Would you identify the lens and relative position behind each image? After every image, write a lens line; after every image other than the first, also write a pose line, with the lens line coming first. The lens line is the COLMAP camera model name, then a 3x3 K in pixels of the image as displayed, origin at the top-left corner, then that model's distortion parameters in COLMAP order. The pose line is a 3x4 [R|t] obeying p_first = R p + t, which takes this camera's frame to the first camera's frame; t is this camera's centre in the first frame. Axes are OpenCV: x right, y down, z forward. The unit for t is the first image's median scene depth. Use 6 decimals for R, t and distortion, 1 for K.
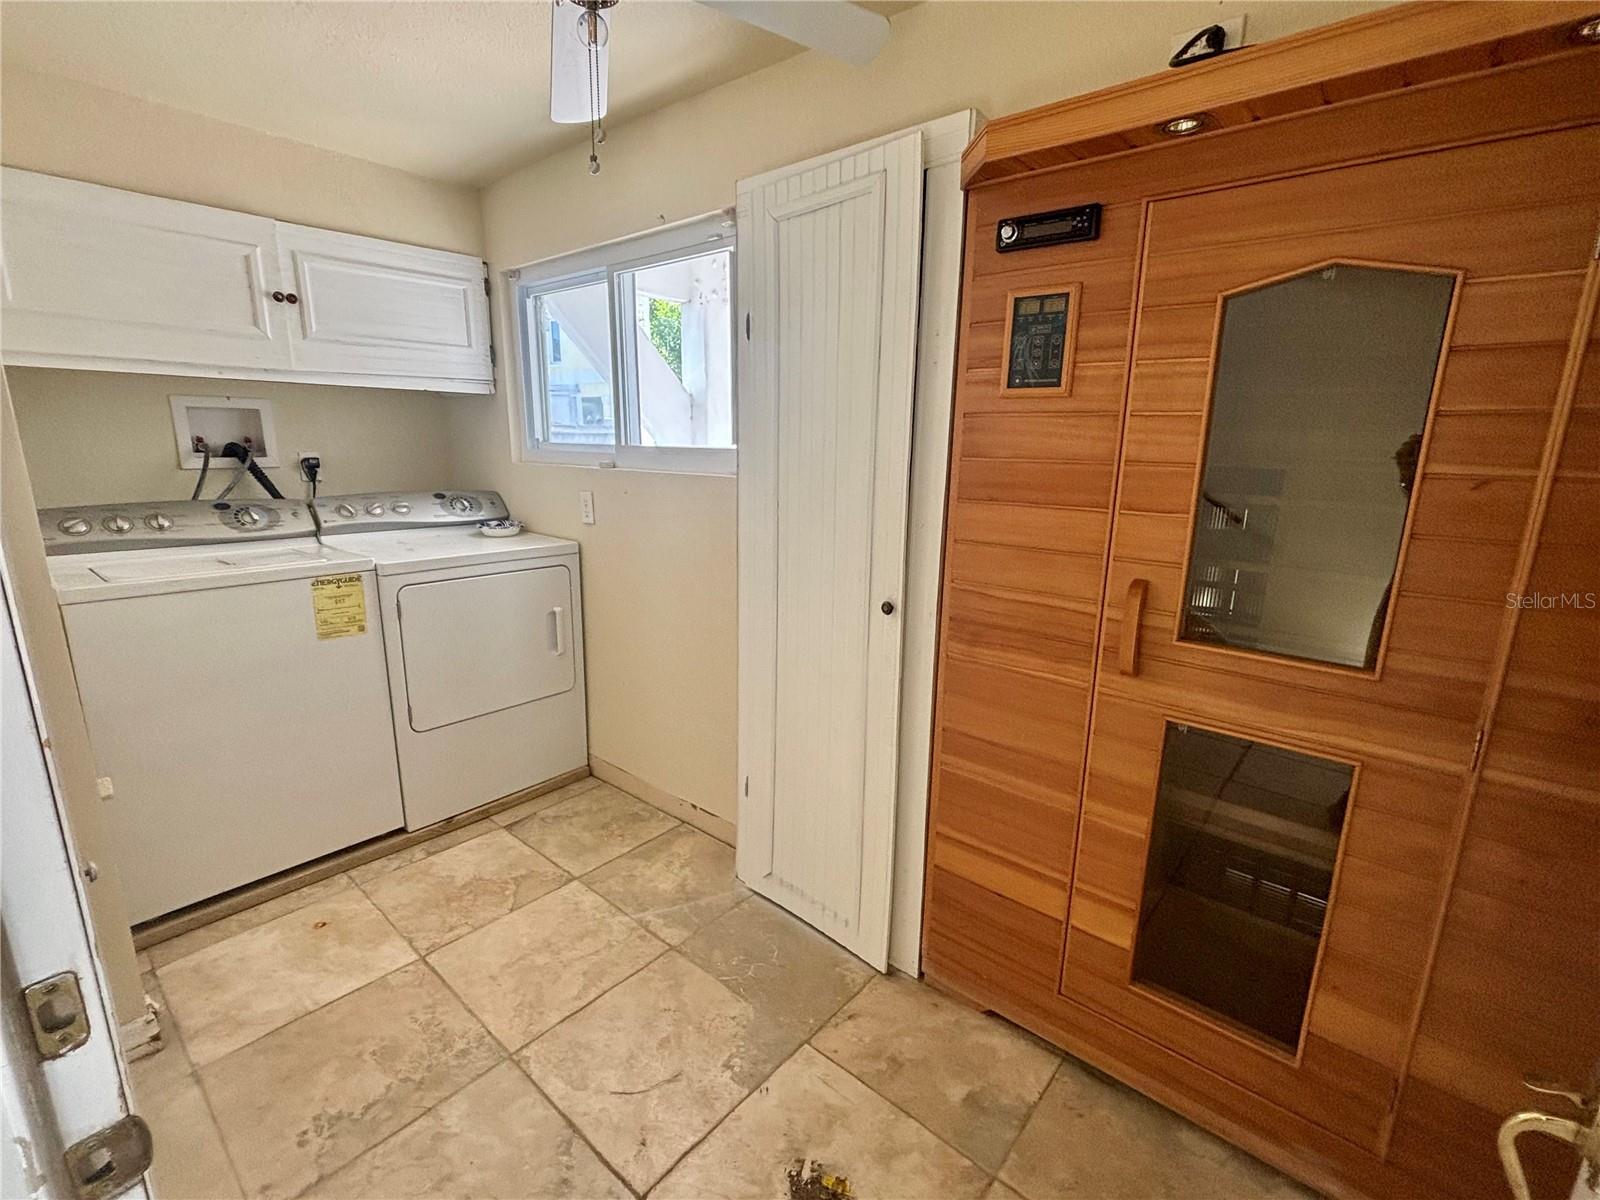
lens RADIAL K [[714.2, 0, 800.9], [0, 714.2, 598.7], [0, 0, 1]] dist [0.002695, 0.001441]
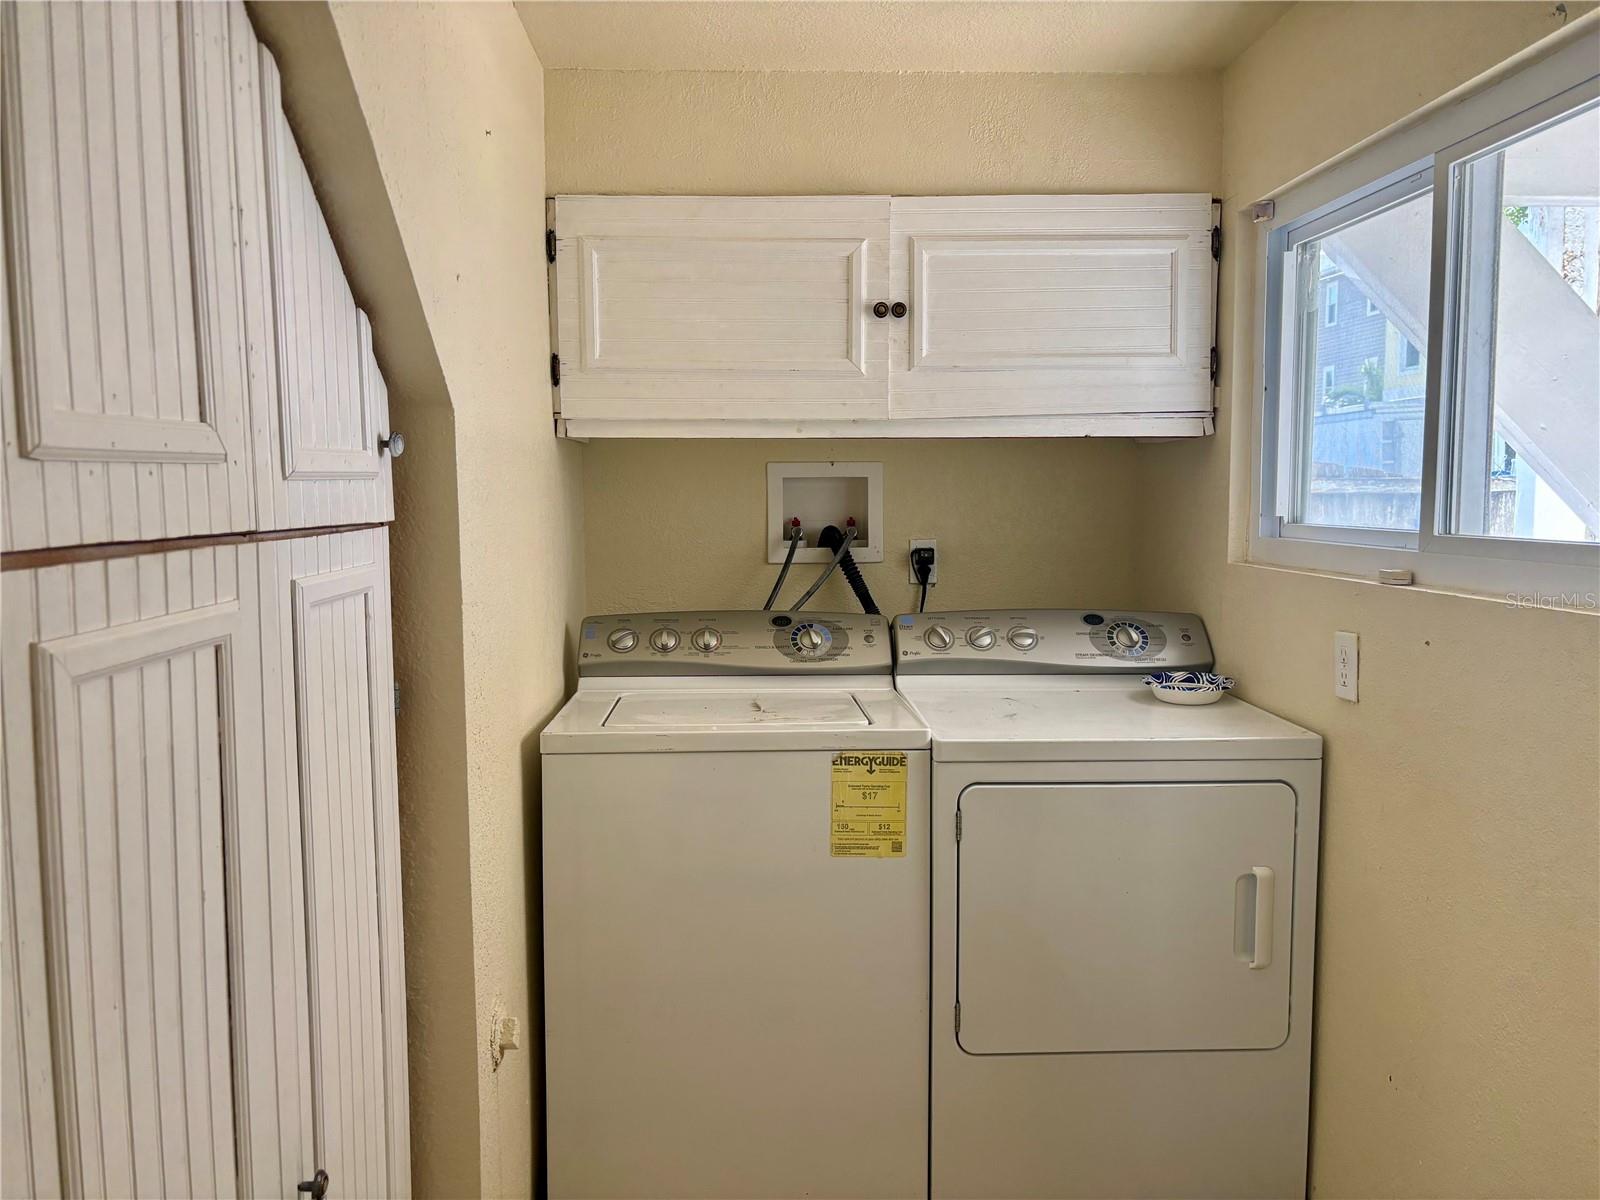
lens RADIAL K [[1211.2, 0, 799.3], [0, 1211.2, 602.2], [0, 0, 1]] dist [0.015527, -0.009719]
pose [[0.679117, 0.050905, -0.732263, 0.035788], [-0.147816, 0.986640, -0.068500, -0.065391], [0.718993, 0.154759, 0.677568, 0.216287]]
